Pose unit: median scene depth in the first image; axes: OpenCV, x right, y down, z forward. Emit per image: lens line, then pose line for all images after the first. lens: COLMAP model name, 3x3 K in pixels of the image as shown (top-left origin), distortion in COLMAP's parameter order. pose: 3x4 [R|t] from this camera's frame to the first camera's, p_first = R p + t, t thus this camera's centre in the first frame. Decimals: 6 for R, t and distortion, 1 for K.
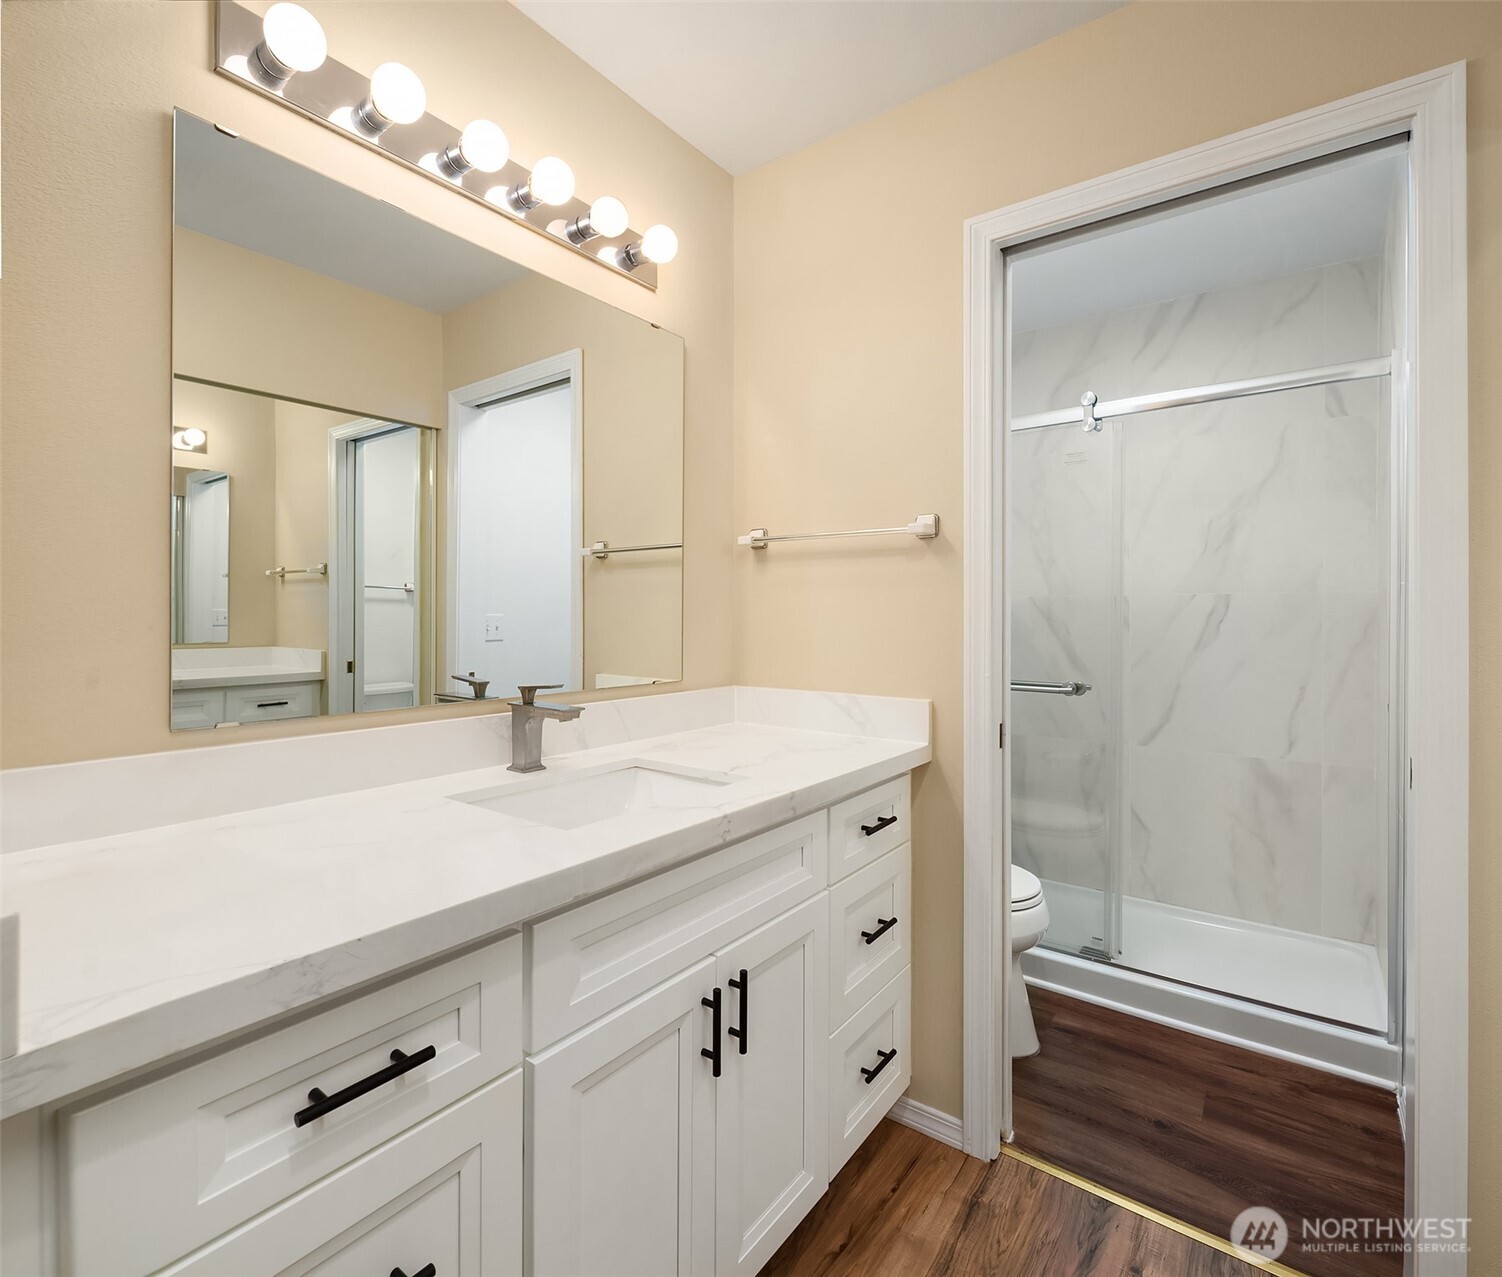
lens RADIAL K [[725.8, 0, 741.8], [0, 725.8, 635.9], [0, 0, 1]] dist [0.005161, -0.000301]
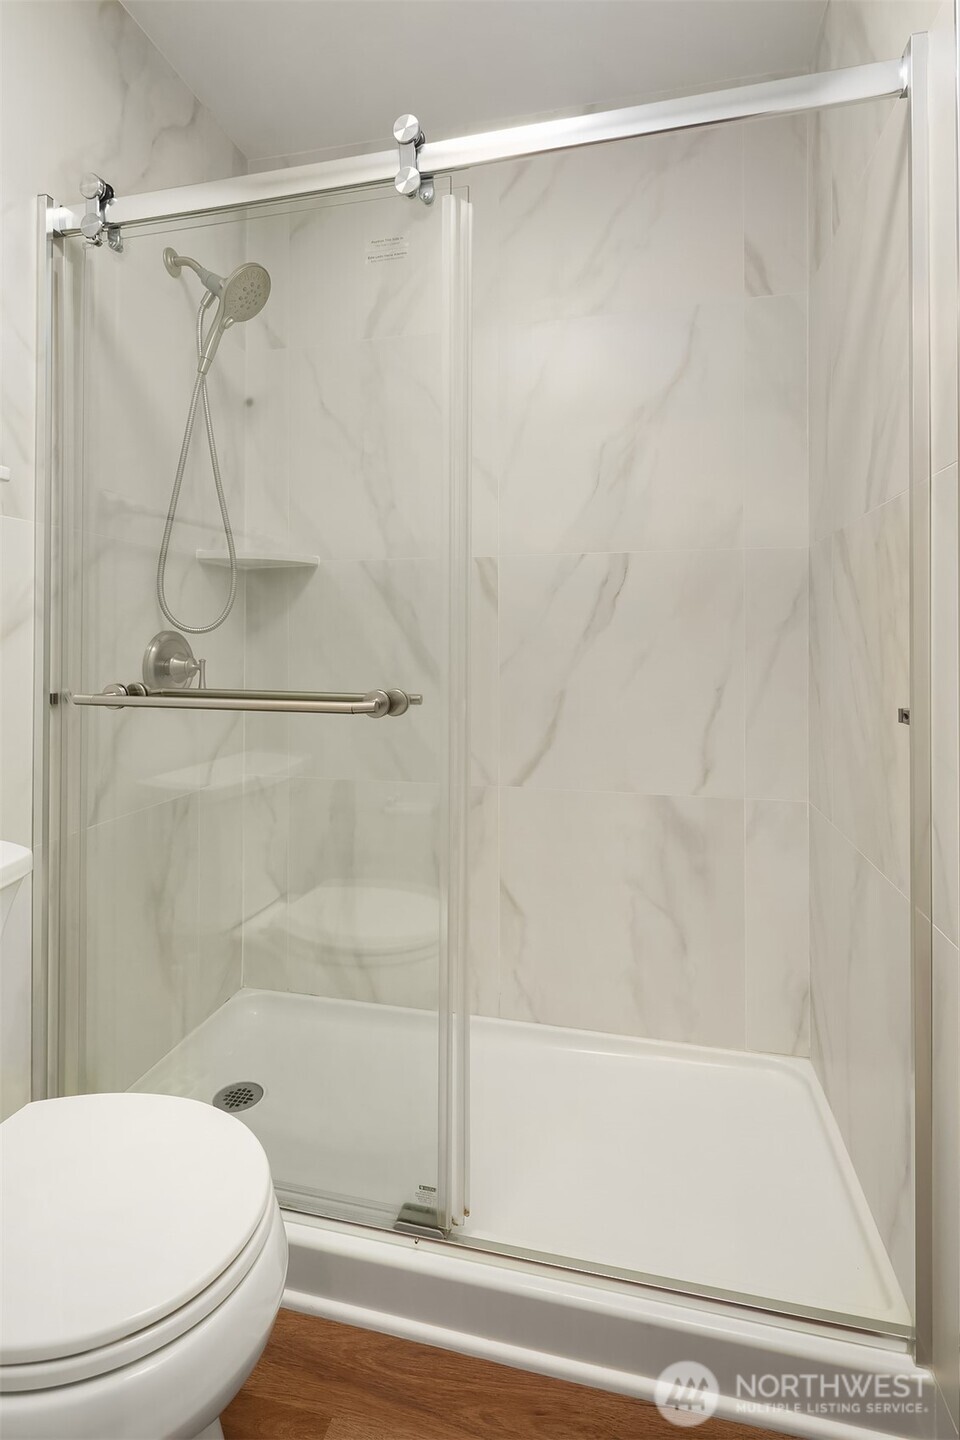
lens RADIAL K [[705.6, 0, 478.9], [0, 705.6, 718.2], [0, 0, 1]] dist [0.005017, 0.001838]
pose [[0.912149, -0.048008, 0.407037, 0.292294], [0.013818, 0.996154, 0.086527, 0.038380], [-0.409626, -0.073301, 0.909304, 0.485372]]
